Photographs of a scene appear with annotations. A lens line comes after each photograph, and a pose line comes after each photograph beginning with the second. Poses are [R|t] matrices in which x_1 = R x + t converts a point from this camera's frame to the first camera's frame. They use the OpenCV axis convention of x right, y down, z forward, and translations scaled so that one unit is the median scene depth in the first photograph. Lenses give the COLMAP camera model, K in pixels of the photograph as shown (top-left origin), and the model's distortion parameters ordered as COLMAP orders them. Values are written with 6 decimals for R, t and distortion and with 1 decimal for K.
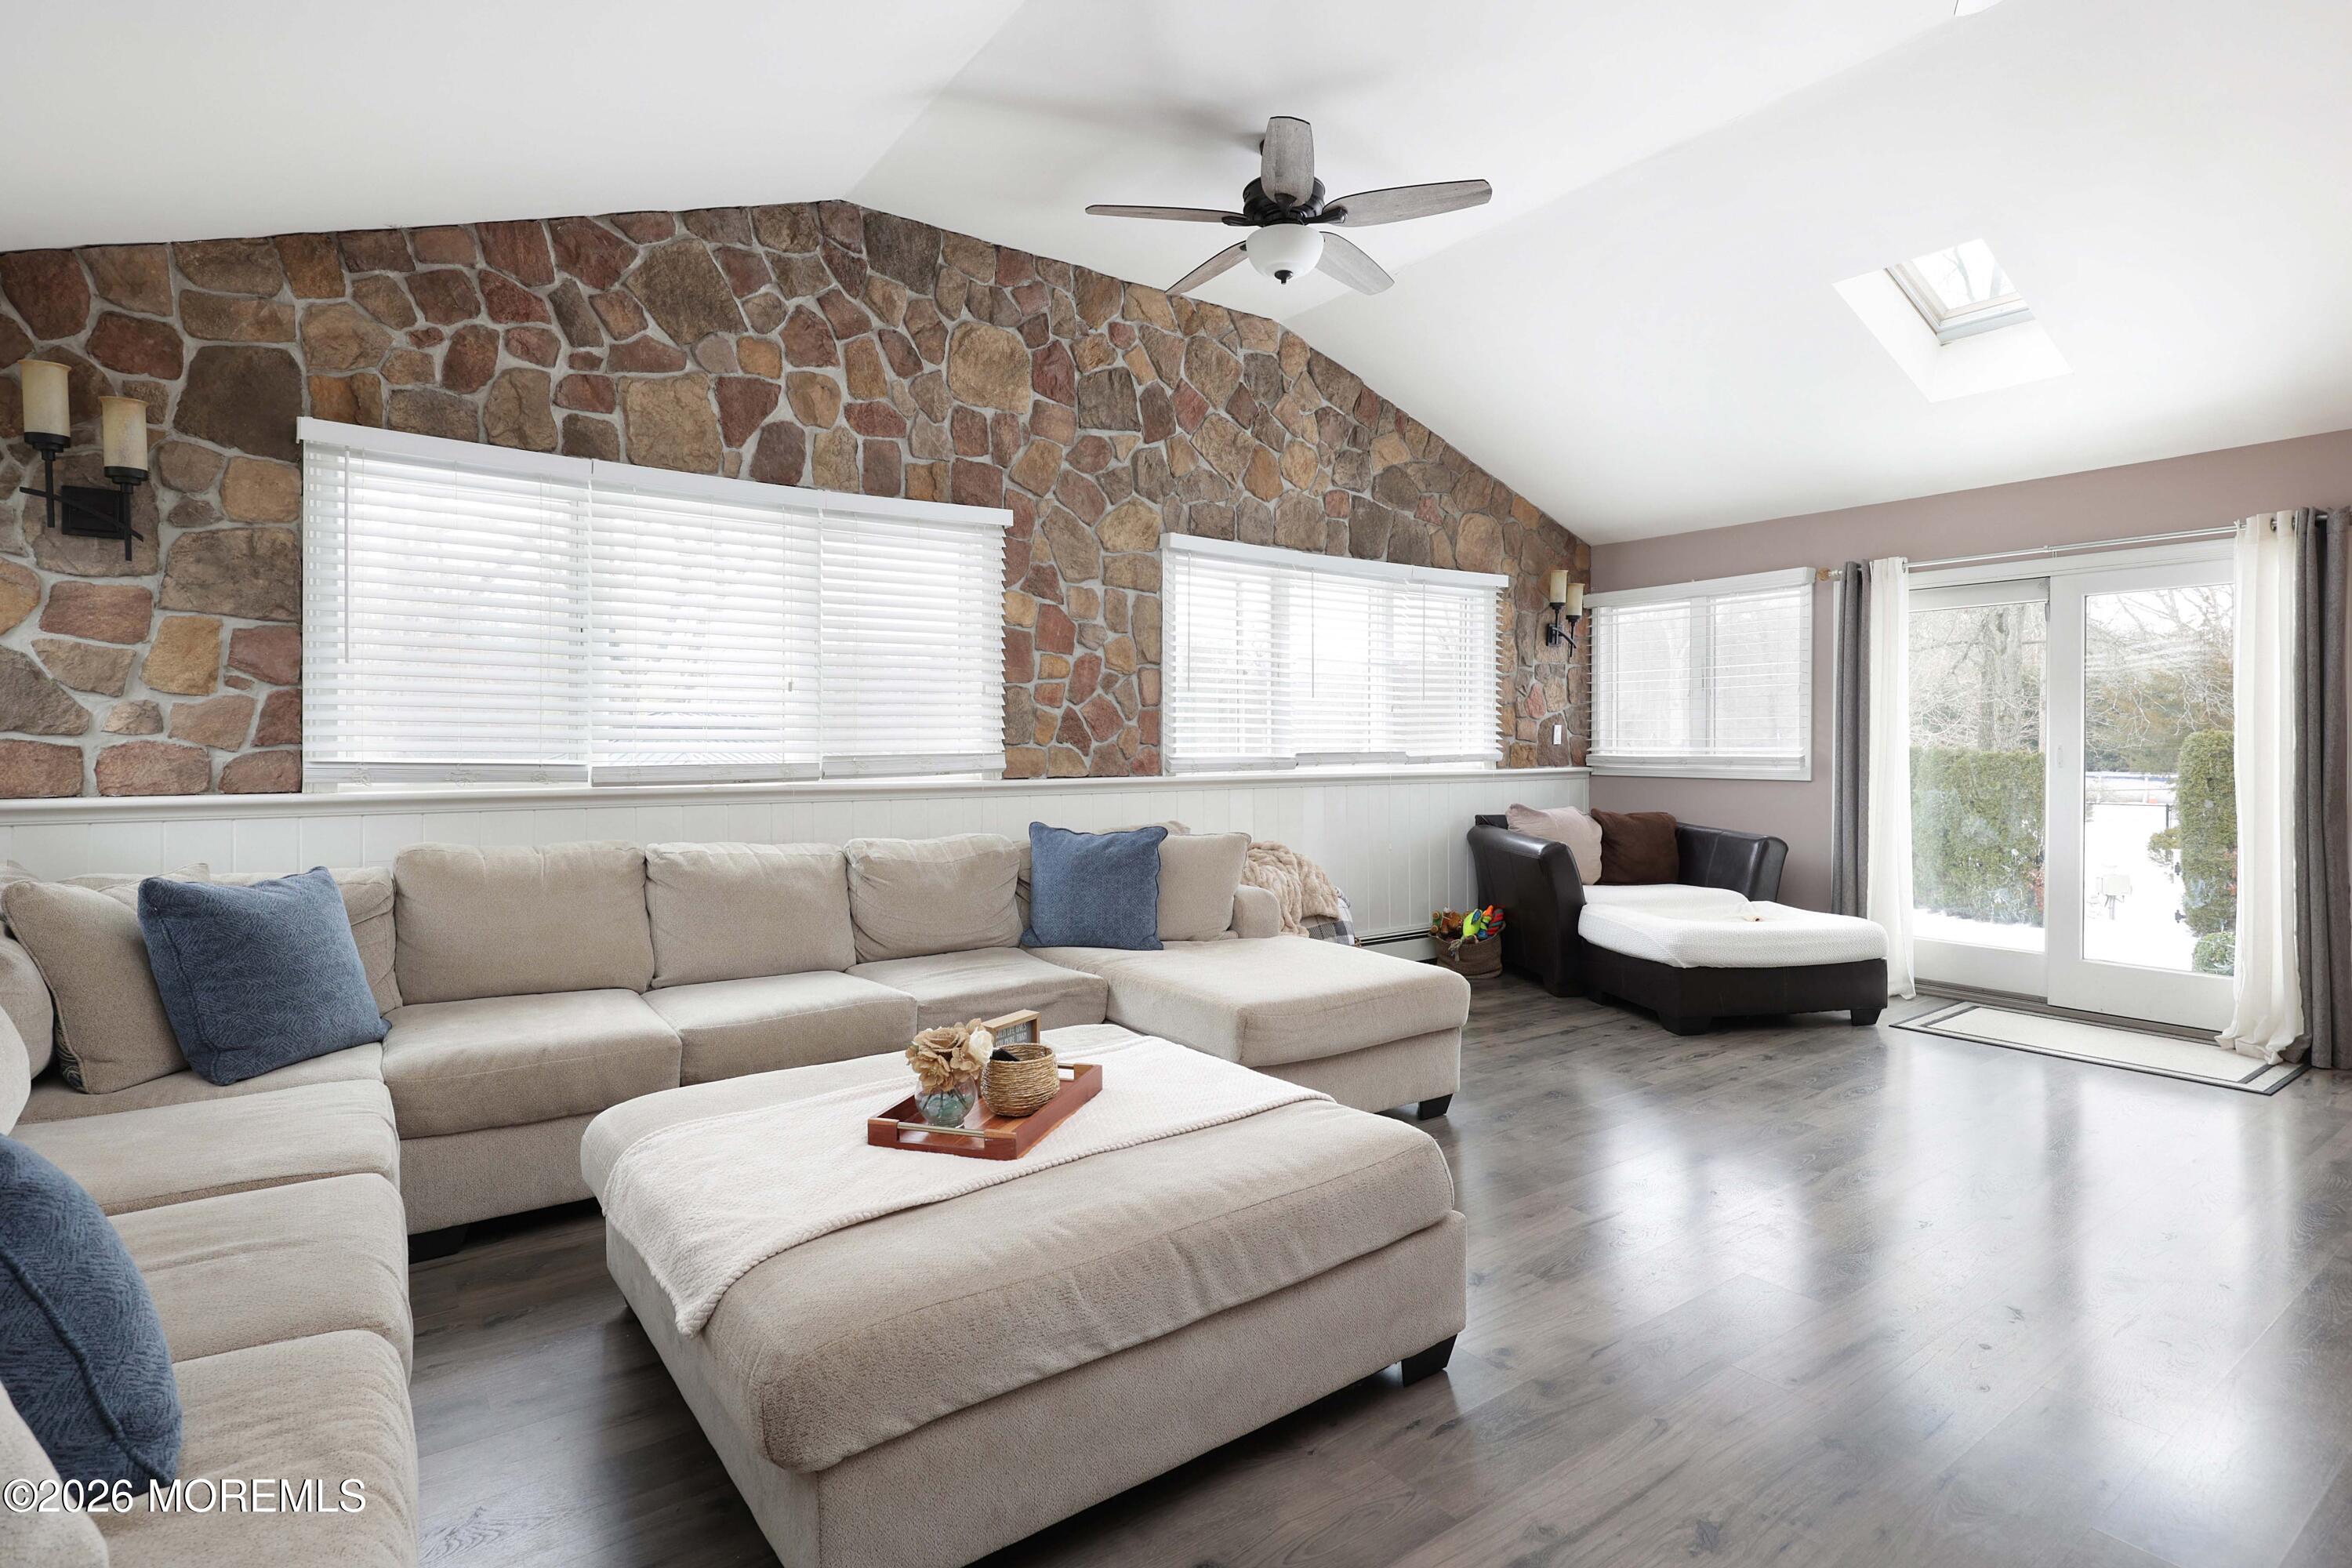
lens RADIAL K [[1126.9, 0, 1182.9], [0, 1126.9, 772.4], [0, 0, 1]] dist [-0.003288, -0.001368]
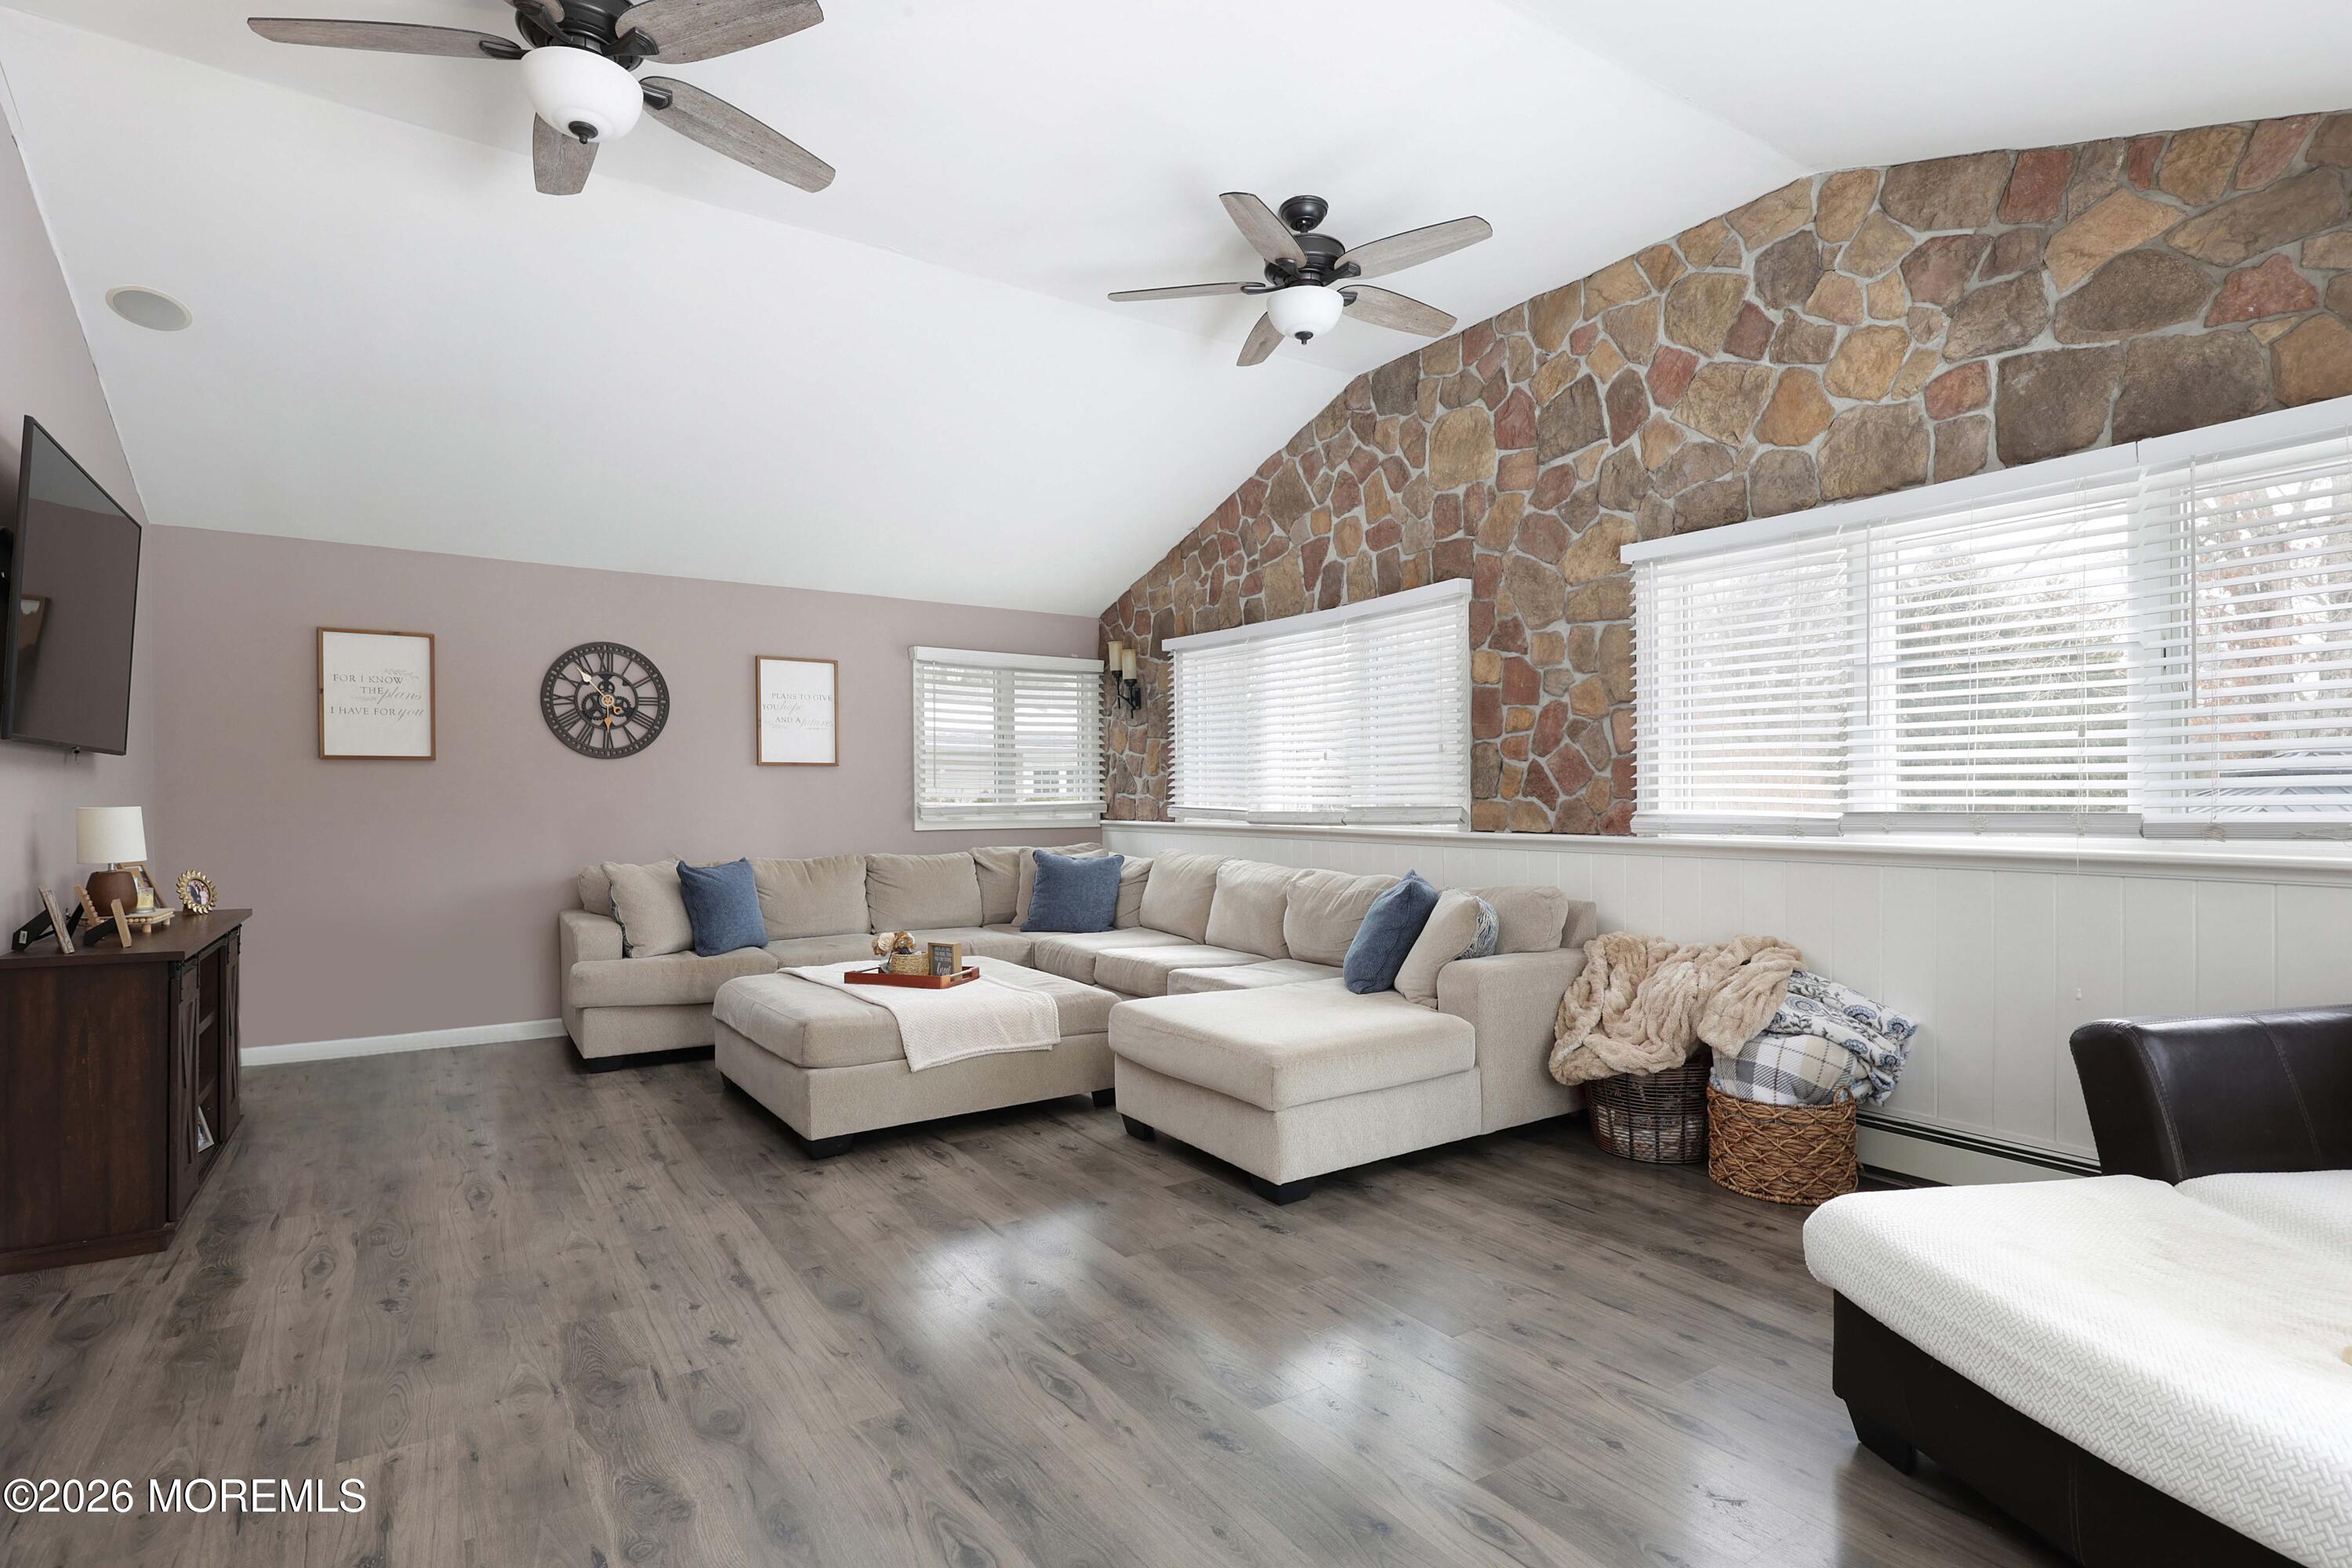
lens RADIAL K [[1126.9, 0, 1186.0], [0, 1126.9, 792.0], [0, 0, 1]] dist [-0.003288, -0.001368]
pose [[-0.009372, 0.007241, -0.999930, 0.878616], [-0.006278, 0.999954, 0.007301, -0.036097], [0.999936, 0.006346, -0.009326, 0.725575]]
